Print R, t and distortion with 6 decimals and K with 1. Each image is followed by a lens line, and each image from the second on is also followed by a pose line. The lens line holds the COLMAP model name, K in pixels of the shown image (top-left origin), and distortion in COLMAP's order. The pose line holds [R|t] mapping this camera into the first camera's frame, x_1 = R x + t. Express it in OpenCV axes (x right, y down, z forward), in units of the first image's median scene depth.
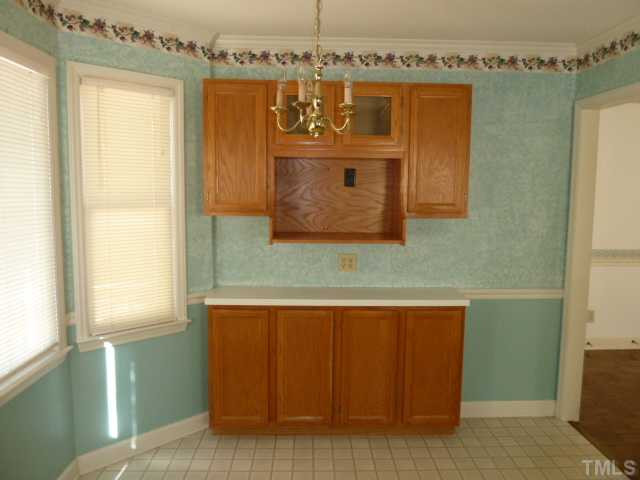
lens RADIAL K [[460.3, 0, 311.1], [0, 460.3, 236.1], [0, 0, 1]] dist [-0.045677, -0.000427]
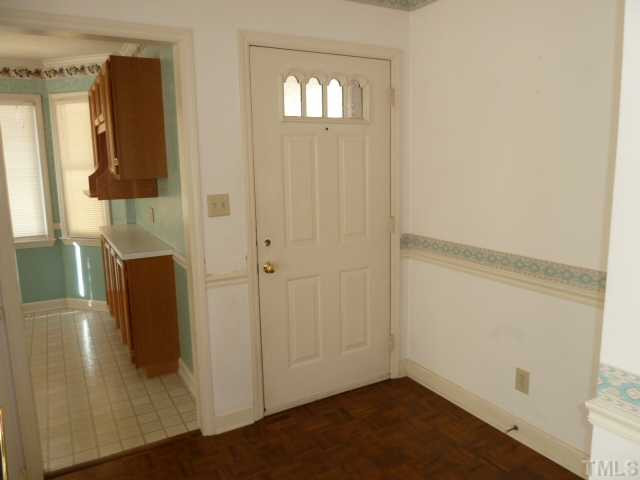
lens RADIAL K [[460.3, 0, 311.1], [0, 460.3, 236.1], [0, 0, 1]] dist [-0.045677, -0.000427]
pose [[0.484247, 0.116431, -0.867150, 1.614581], [-0.056062, 0.993198, 0.102049, -0.035112], [0.873133, -0.000803, 0.487481, 0.932682]]
